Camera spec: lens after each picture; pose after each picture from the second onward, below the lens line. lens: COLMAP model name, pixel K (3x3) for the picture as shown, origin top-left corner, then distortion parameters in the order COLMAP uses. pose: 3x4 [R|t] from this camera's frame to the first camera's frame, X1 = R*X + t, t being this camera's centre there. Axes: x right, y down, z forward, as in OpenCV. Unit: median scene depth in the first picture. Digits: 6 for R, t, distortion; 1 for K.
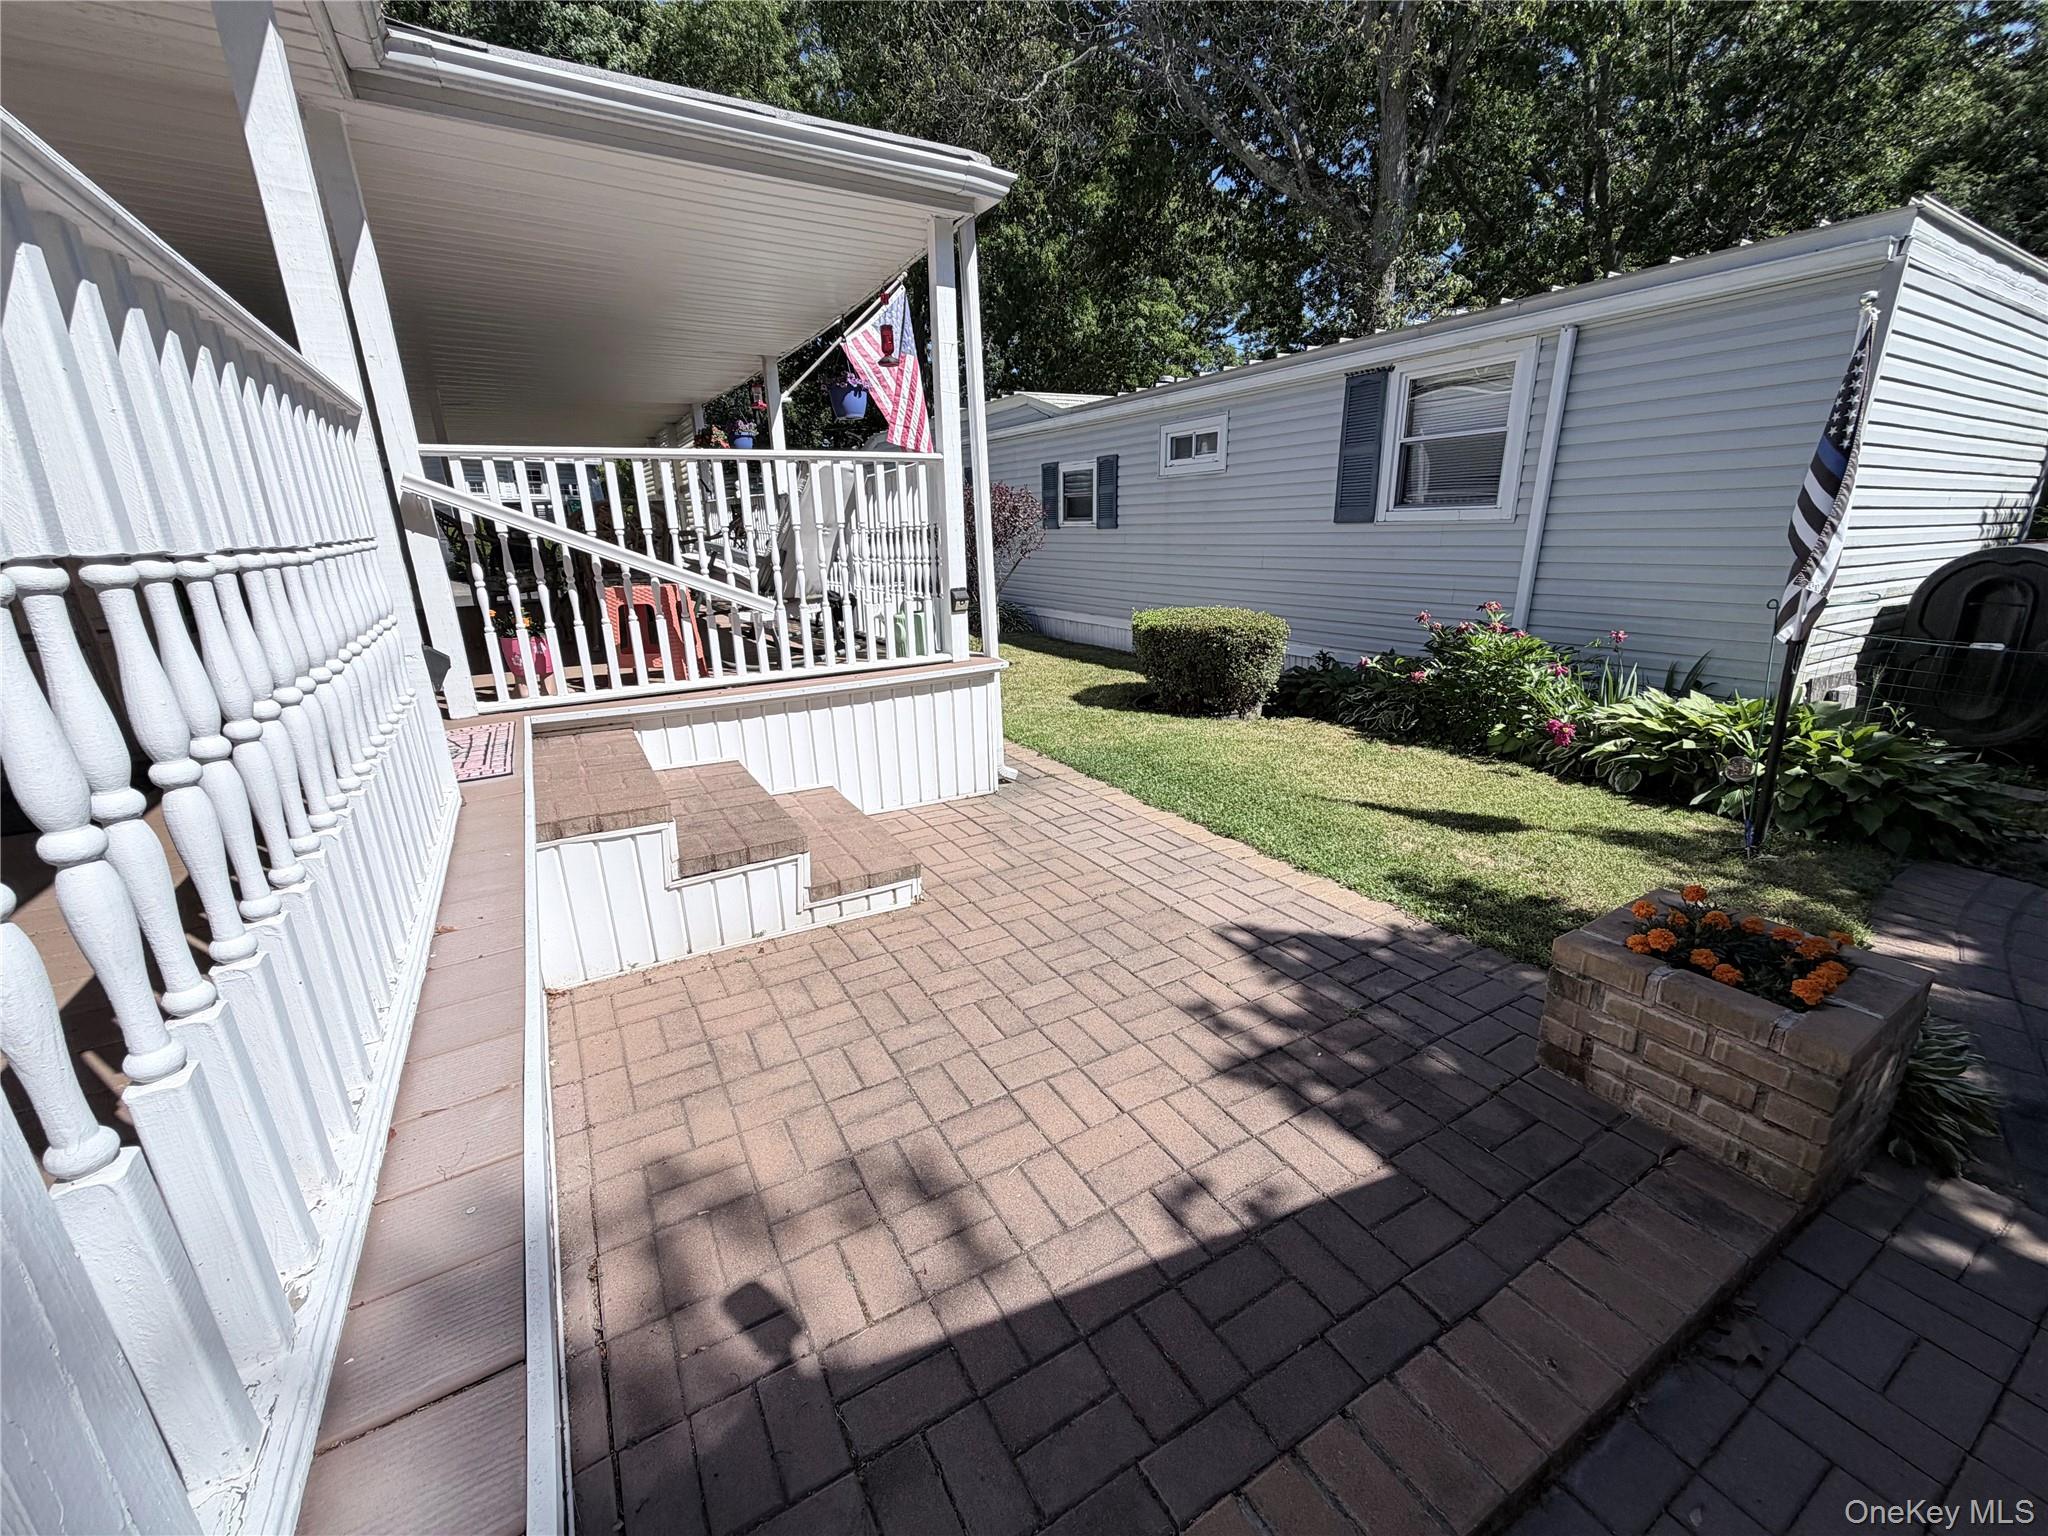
lens RADIAL K [[817.1, 0, 1025.2], [0, 817.1, 768.9], [0, 0, 1]] dist [-0.001981, 0.000079]
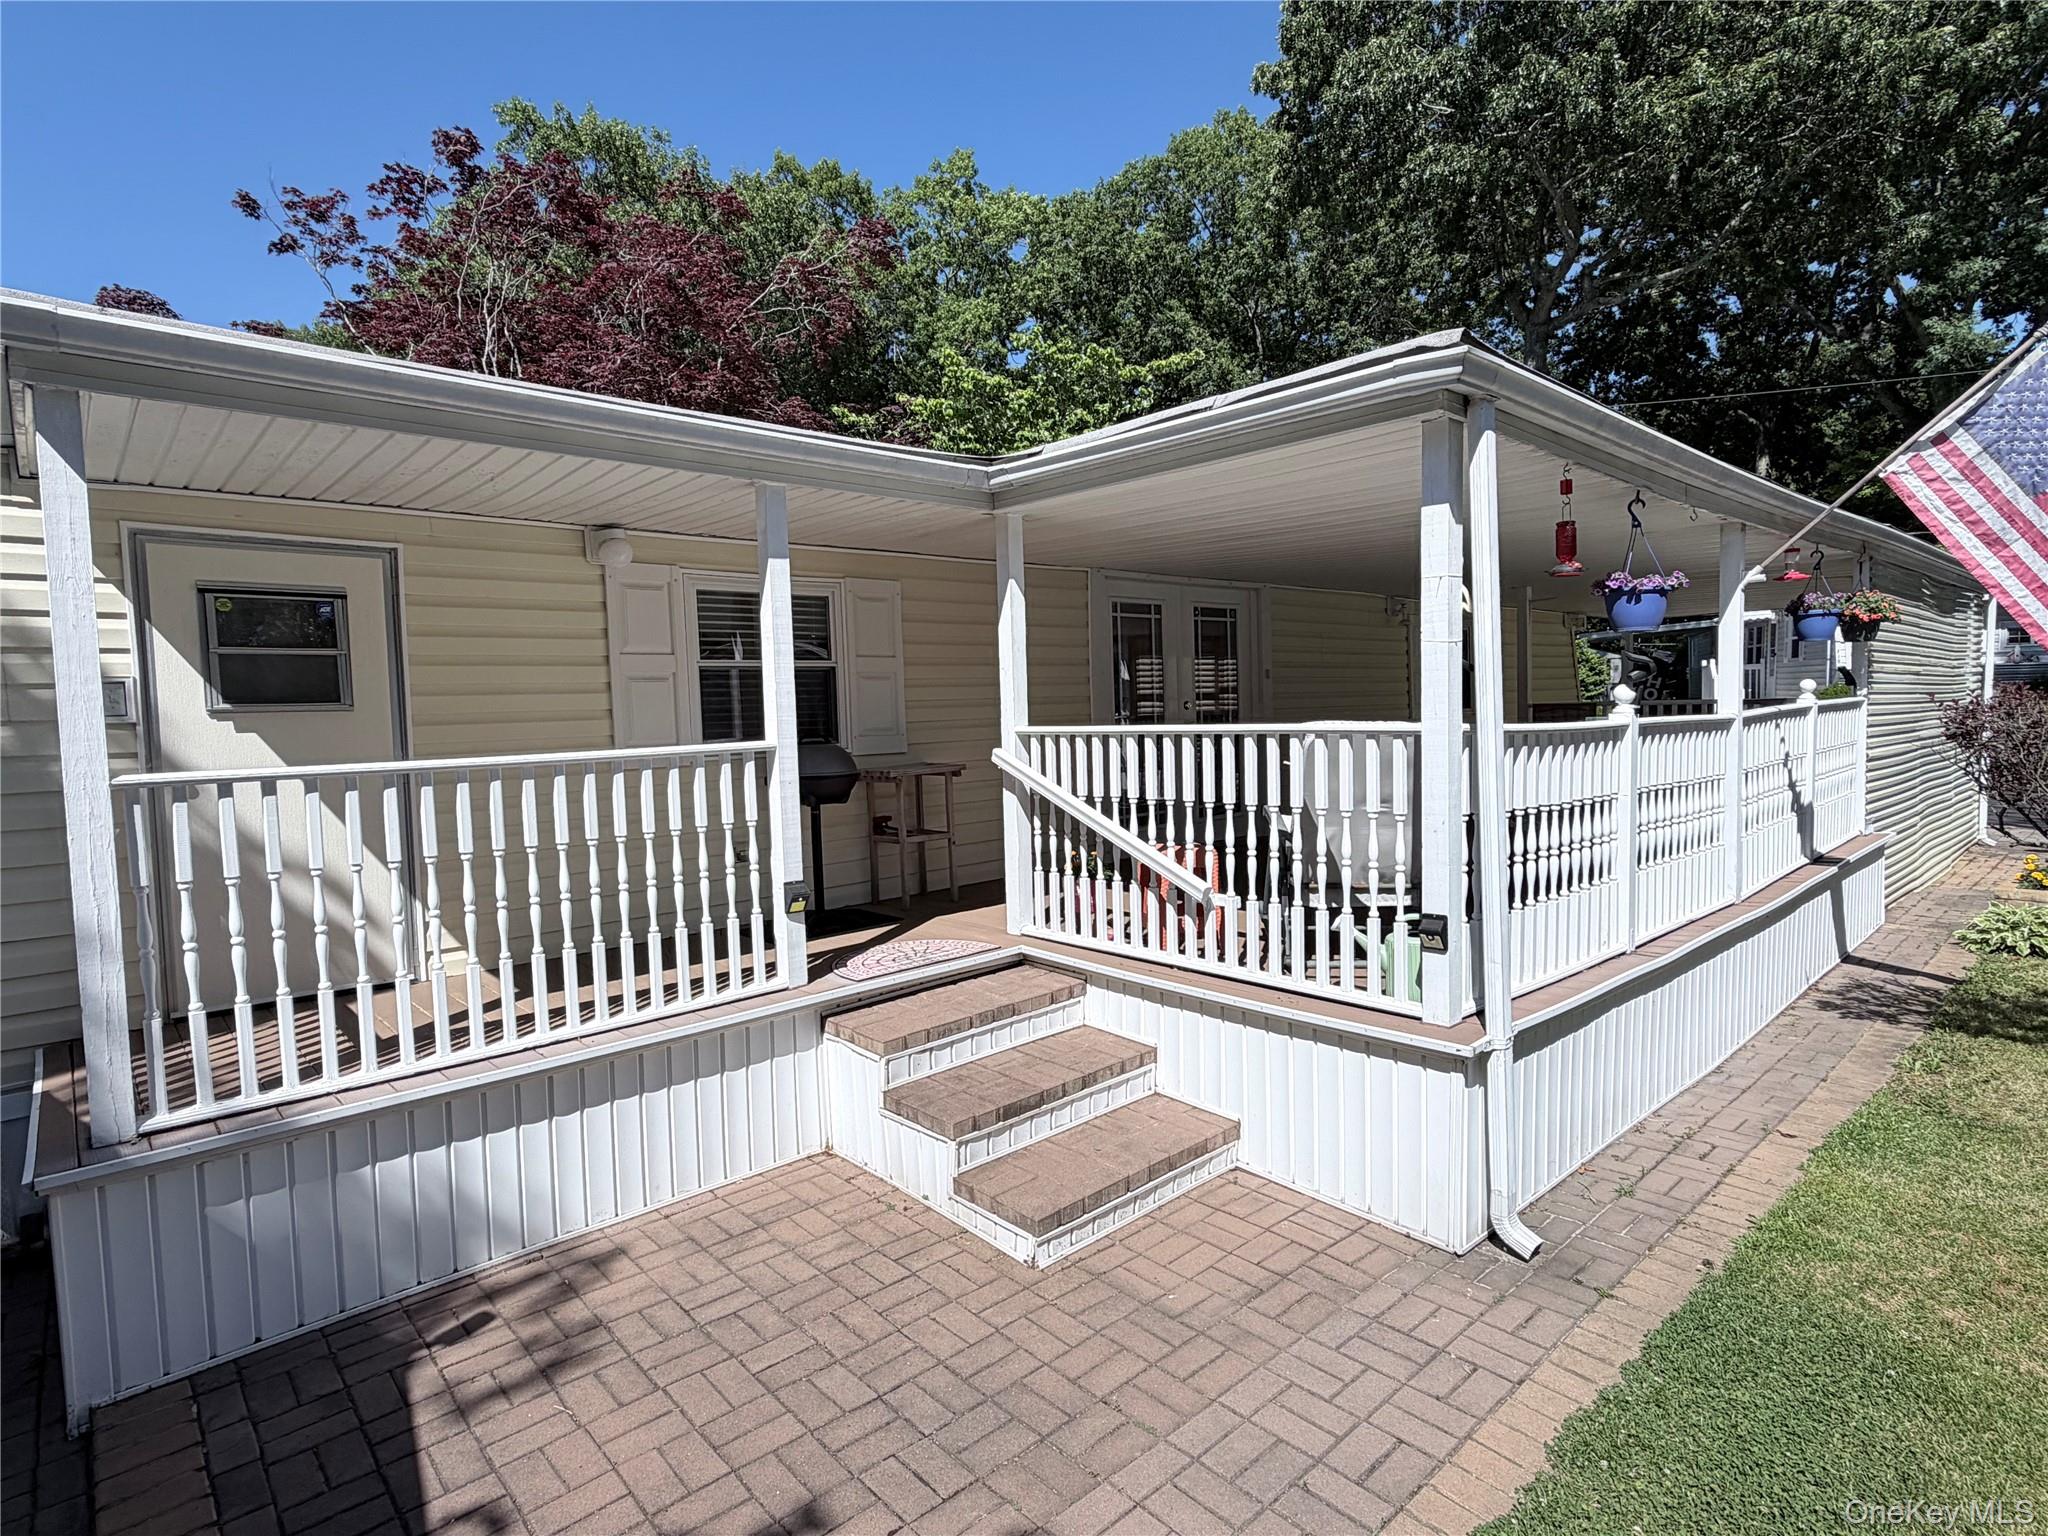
lens RADIAL K [[1091.0, 0, 1023.4], [0, 1091.0, 775.2], [0, 0, 1]] dist [-0.004484, -0.001096]
pose [[0.207215, 0.082470, -0.974813, 1.269846], [-0.265594, 0.963759, 0.025077, -0.482104], [0.941553, 0.253708, 0.221609, 0.854366]]
